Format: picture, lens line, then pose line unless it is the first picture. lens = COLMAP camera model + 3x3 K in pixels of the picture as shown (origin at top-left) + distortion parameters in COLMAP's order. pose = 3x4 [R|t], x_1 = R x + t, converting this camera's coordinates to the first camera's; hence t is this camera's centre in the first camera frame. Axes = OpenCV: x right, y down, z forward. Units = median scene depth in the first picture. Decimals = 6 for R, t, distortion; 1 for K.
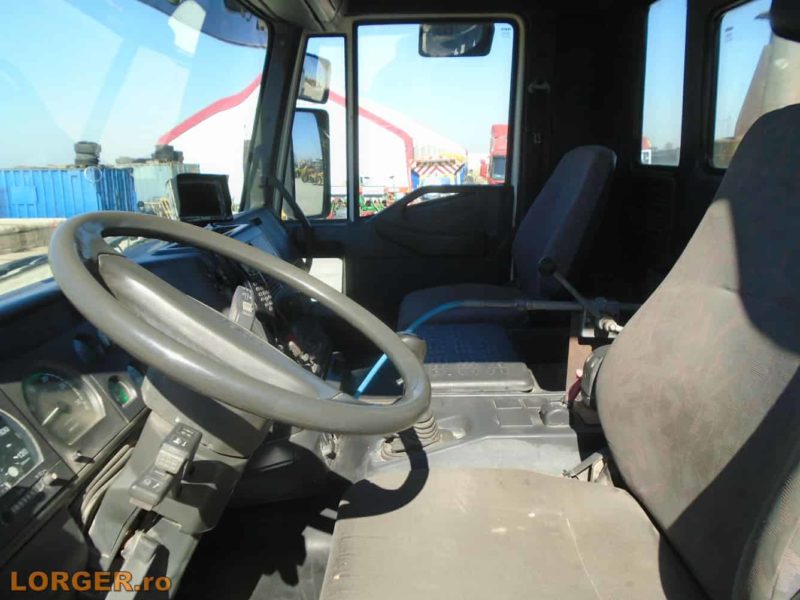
lens RADIAL K [[616.2, 0, 400.0], [0, 616.2, 300.0], [0, 0, 1]] dist [-0.013897, -0.005383]
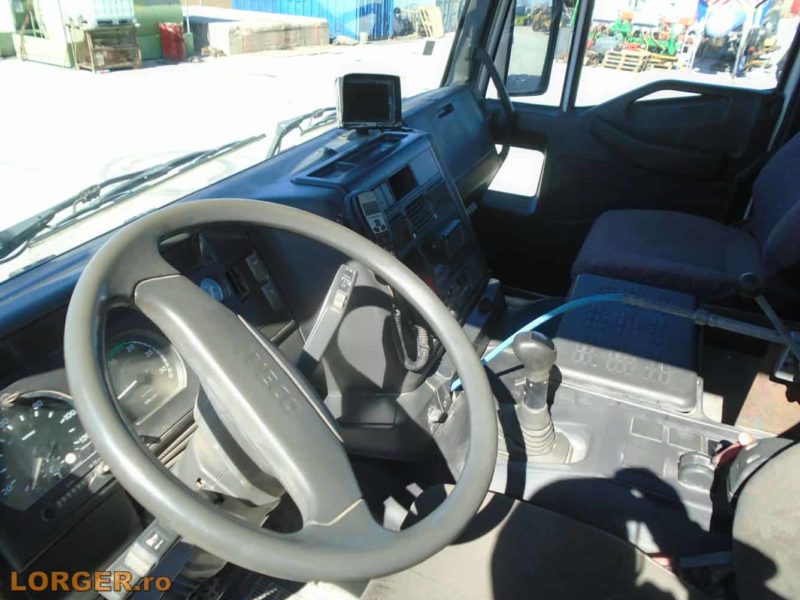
lens RADIAL K [[616.2, 0, 400.0], [0, 616.2, 300.0], [0, 0, 1]] dist [-0.013897, -0.005383]
pose [[0.917572, 0.239060, -0.317667, 0.087738], [-0.141702, 0.943197, 0.300498, -0.197991], [0.371460, -0.230715, 0.899326, 0.161987]]
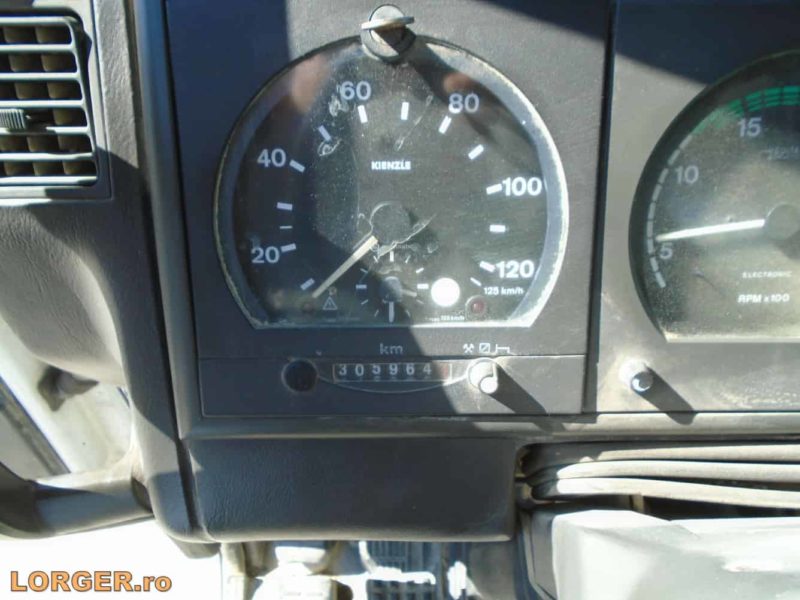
lens RADIAL K [[616.2, 0, 400.0], [0, 616.2, 300.0], [0, 0, 1]] dist [-0.013897, -0.005383]
pose [[0.003032, 0.742125, -0.670255, -0.196312], [-0.217167, 0.654750, 0.723975, 0.010995], [0.976130, 0.143362, 0.163150, 0.470980]]
